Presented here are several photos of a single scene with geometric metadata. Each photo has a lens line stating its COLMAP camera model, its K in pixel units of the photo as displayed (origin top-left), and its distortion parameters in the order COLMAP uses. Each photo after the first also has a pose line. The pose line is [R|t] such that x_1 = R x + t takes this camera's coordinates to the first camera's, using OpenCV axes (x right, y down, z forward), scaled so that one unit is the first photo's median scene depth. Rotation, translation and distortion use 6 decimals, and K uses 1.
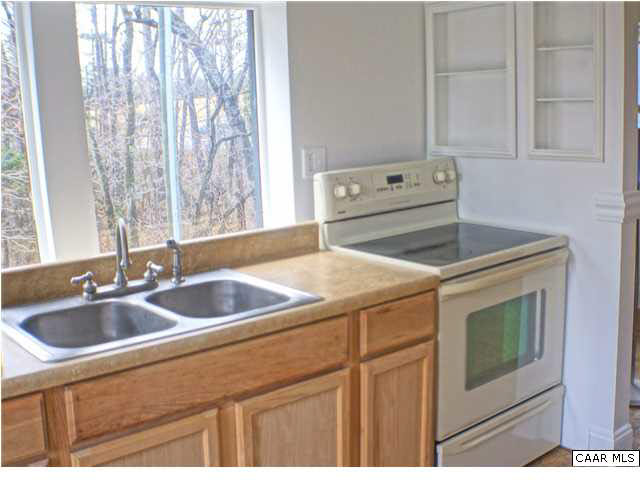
lens RADIAL K [[779.8, 0, 320.0], [0, 779.8, 240.0], [0, 0, 1]] dist [-0.134671, -0.022452]
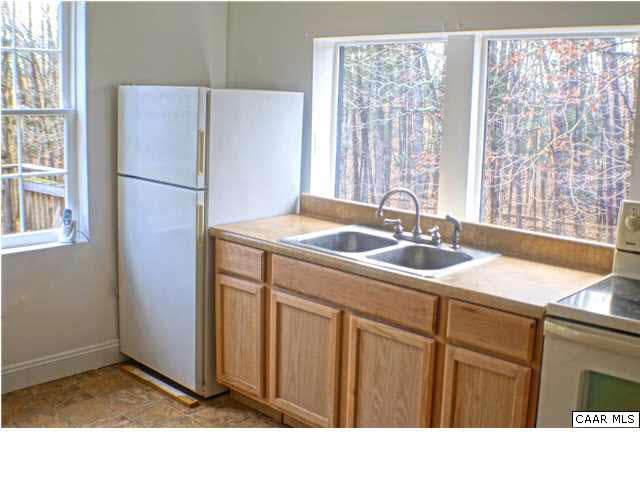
lens RADIAL K [[732.8, 0, 320.8], [0, 732.8, 225.0], [0, 0, 1]] dist [-0.145749, 0.004715]
pose [[0.067640, 0.203489, -0.976738, 1.070672], [-0.199732, 0.961924, 0.186571, -0.181314], [0.977513, 0.182466, 0.105708, 0.647429]]
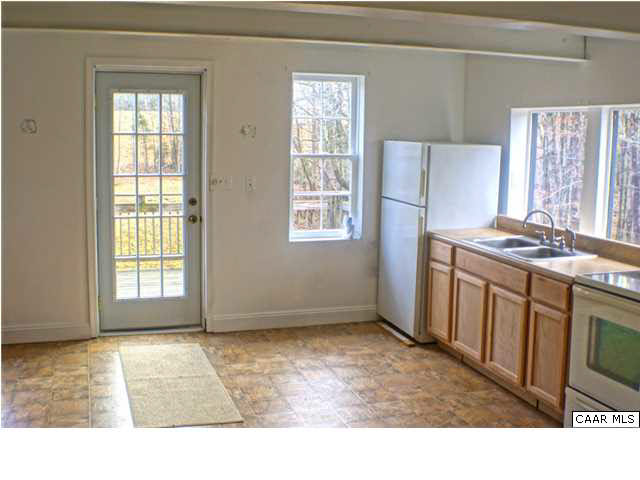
lens RADIAL K [[779.8, 0, 320.0], [0, 779.8, 240.0], [0, 0, 1]] dist [-0.134671, -0.022452]
pose [[-0.411617, 0.150873, -0.898782, 1.948284], [-0.161900, 0.958410, 0.235028, -0.349046], [0.896861, 0.242255, -0.370072, 1.177024]]
